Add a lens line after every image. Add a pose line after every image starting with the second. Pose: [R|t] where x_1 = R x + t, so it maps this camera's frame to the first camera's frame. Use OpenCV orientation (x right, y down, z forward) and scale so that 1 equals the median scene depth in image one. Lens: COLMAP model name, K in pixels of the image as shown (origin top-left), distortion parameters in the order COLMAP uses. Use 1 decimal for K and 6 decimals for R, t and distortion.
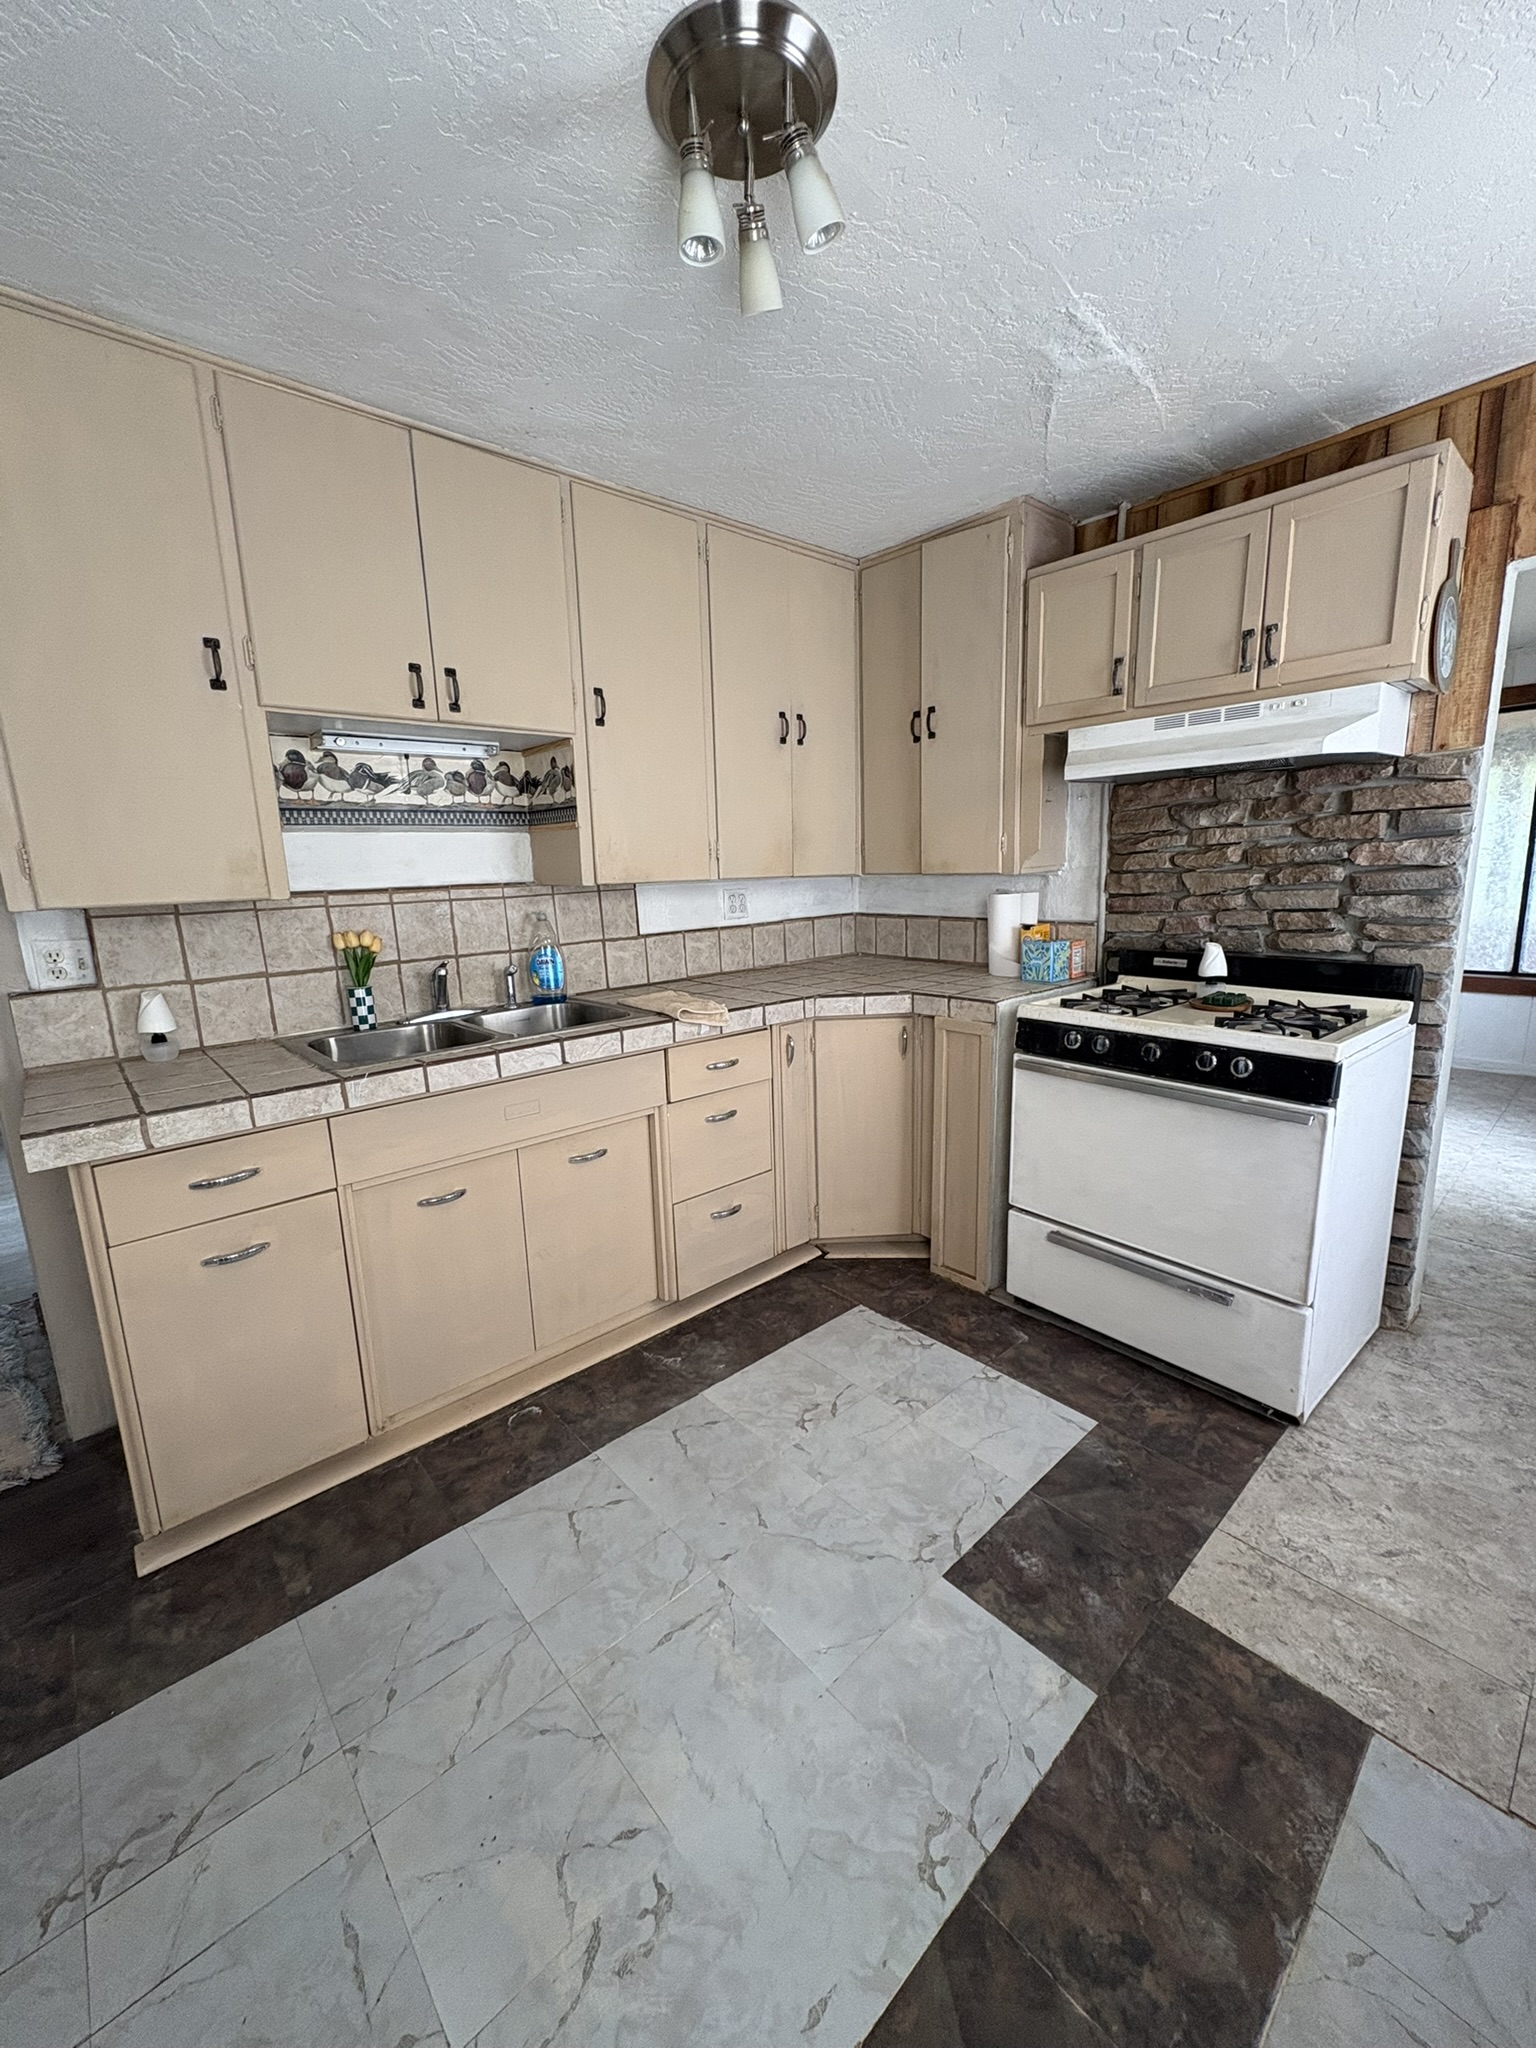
lens RADIAL K [[813.5, 0, 769.8], [0, 813.5, 1023.4], [0, 0, 1]] dist [0.001427, 0.000132]
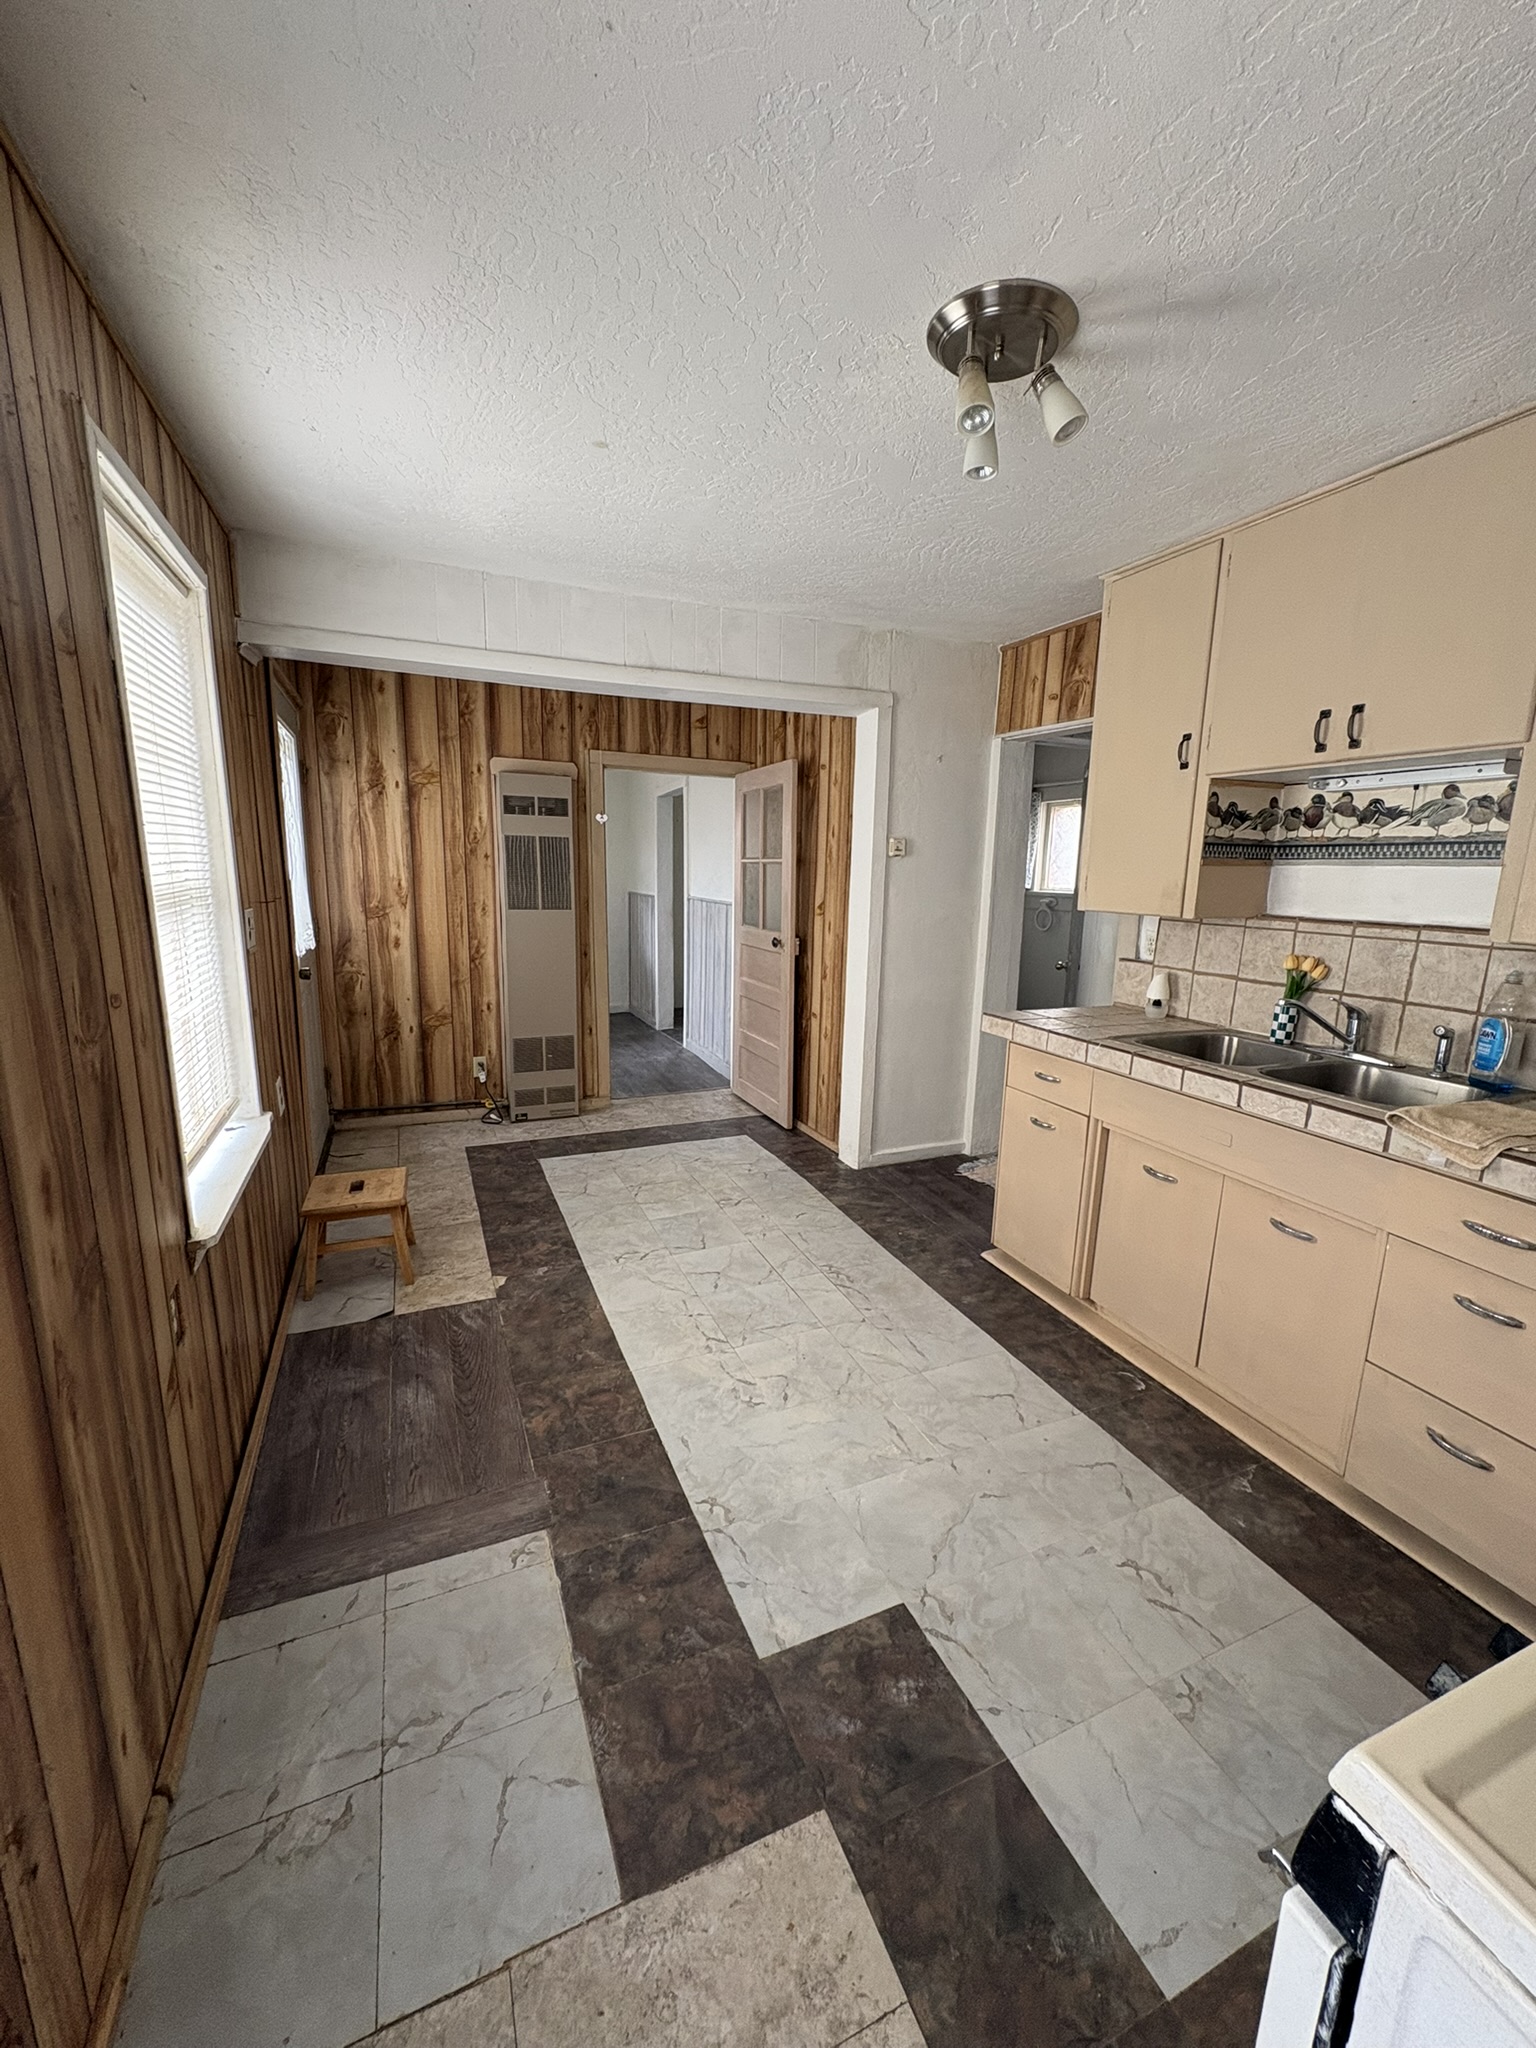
lens RADIAL K [[813.5, 0, 769.8], [0, 813.5, 1023.4], [0, 0, 1]] dist [0.001427, 0.000132]
pose [[-0.315077, 0.204588, -0.926753, 0.761581], [-0.191618, 0.942666, 0.273247, -0.191891], [0.929521, 0.263676, -0.257809, 0.645293]]
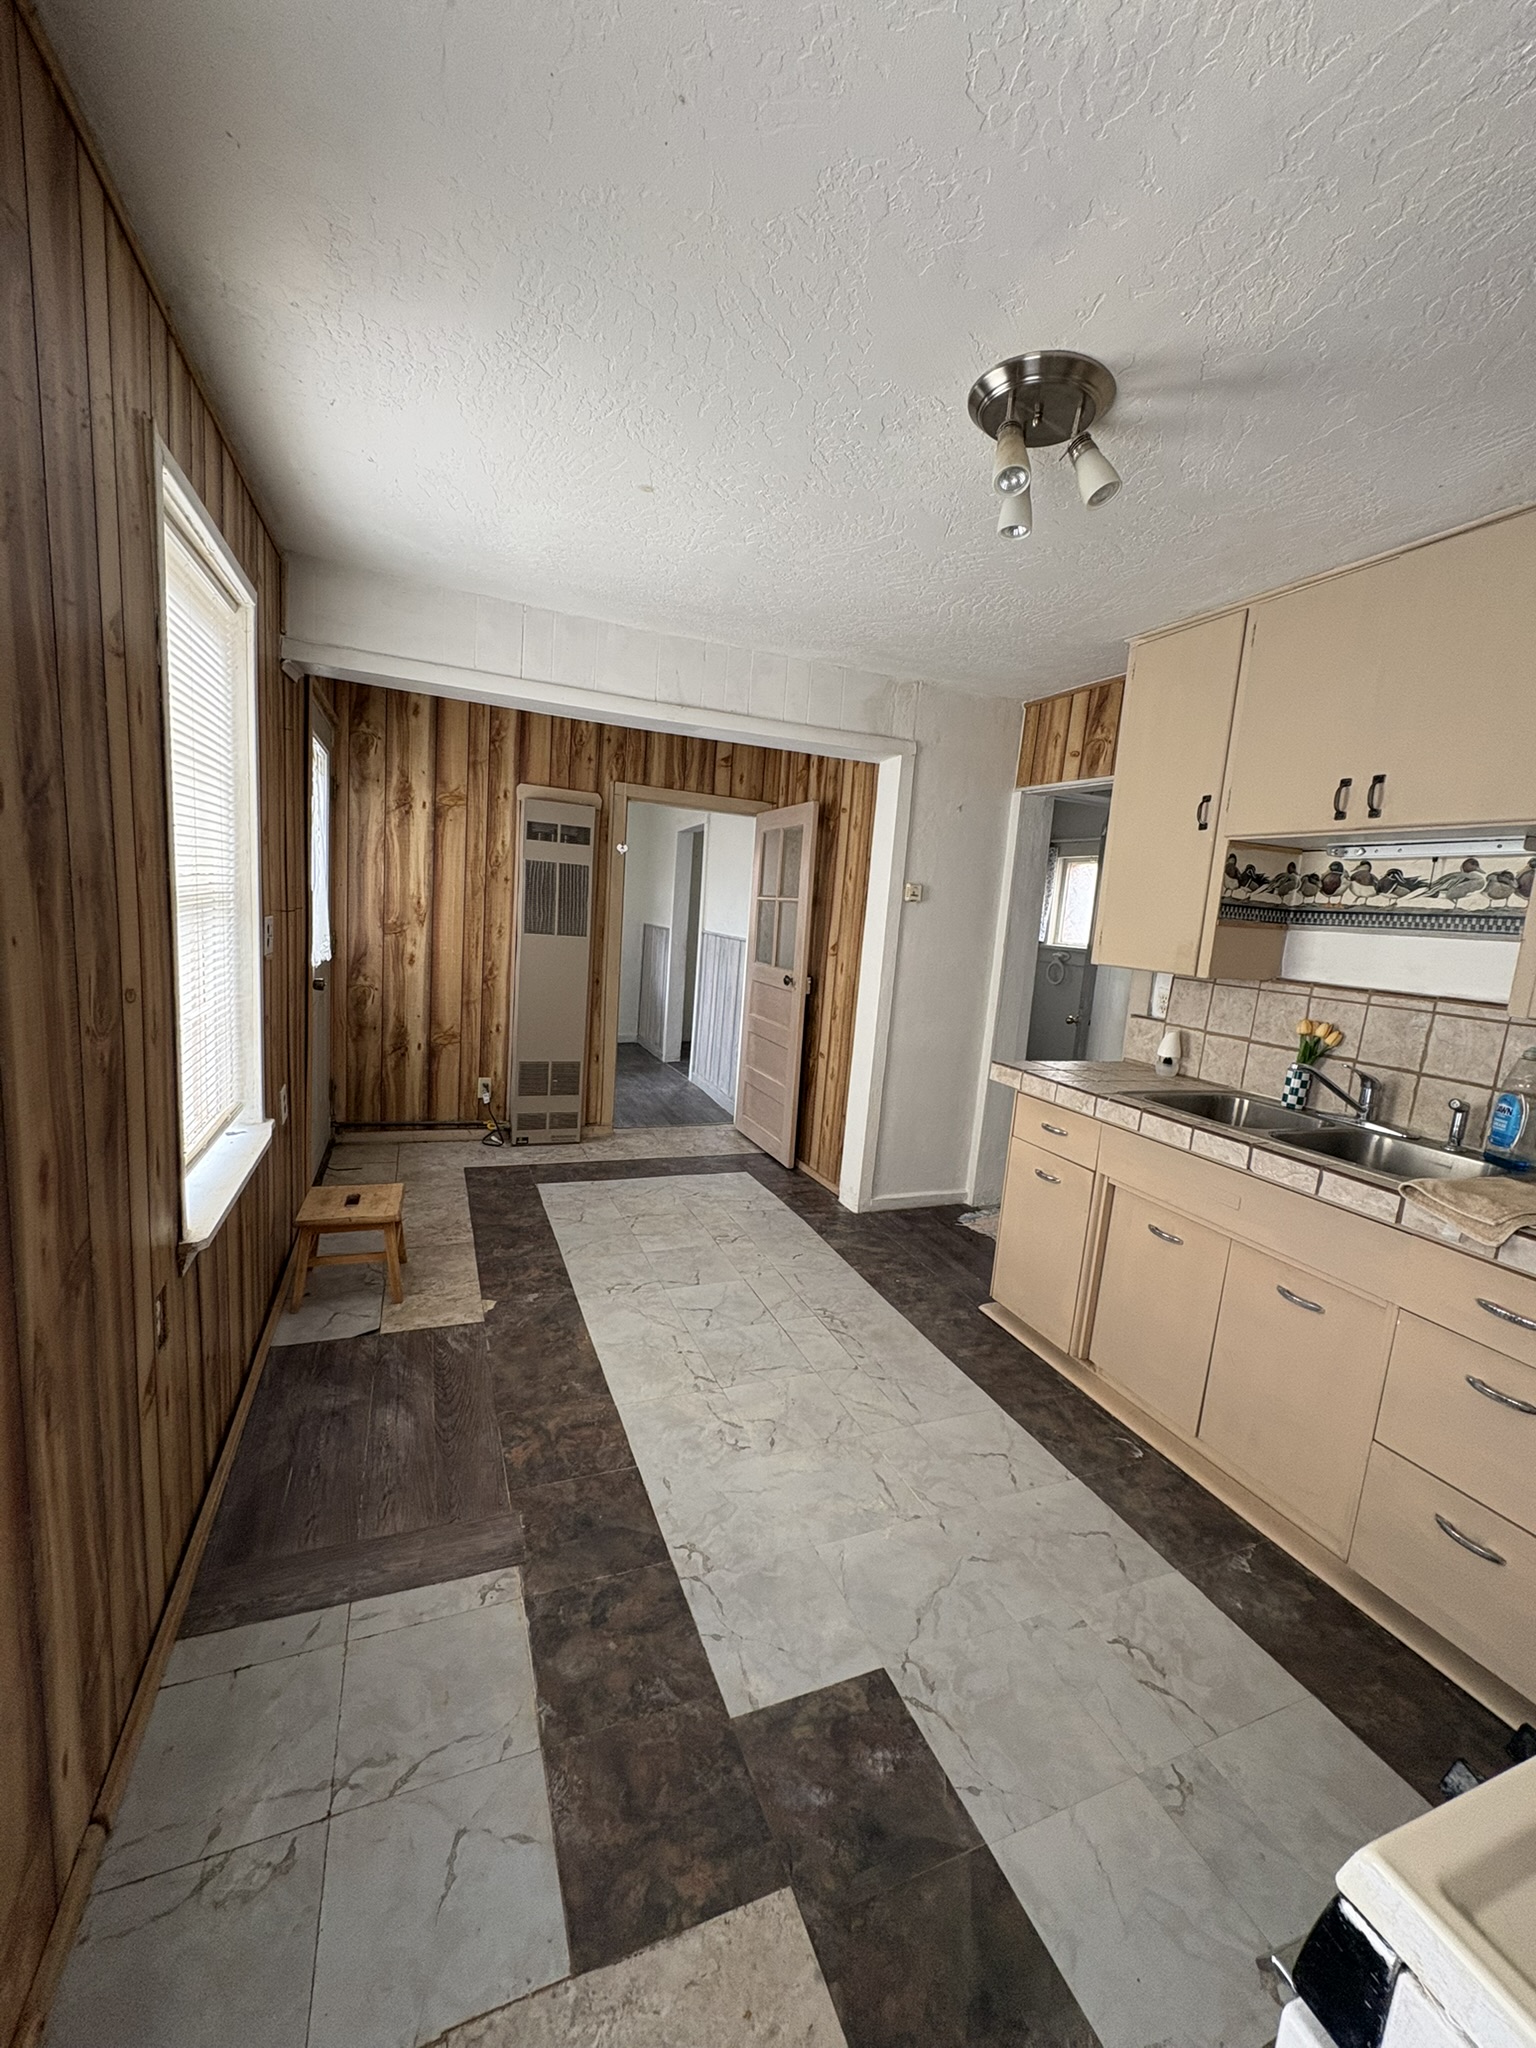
lens RADIAL K [[813.5, 0, 769.8], [0, 813.5, 1023.4], [0, 0, 1]] dist [0.001427, 0.000132]
pose [[-0.333046, 0.140986, -0.932311, 0.761217], [-0.243113, 0.942489, 0.229372, -0.184855], [0.911030, 0.303048, -0.279617, 0.644212]]
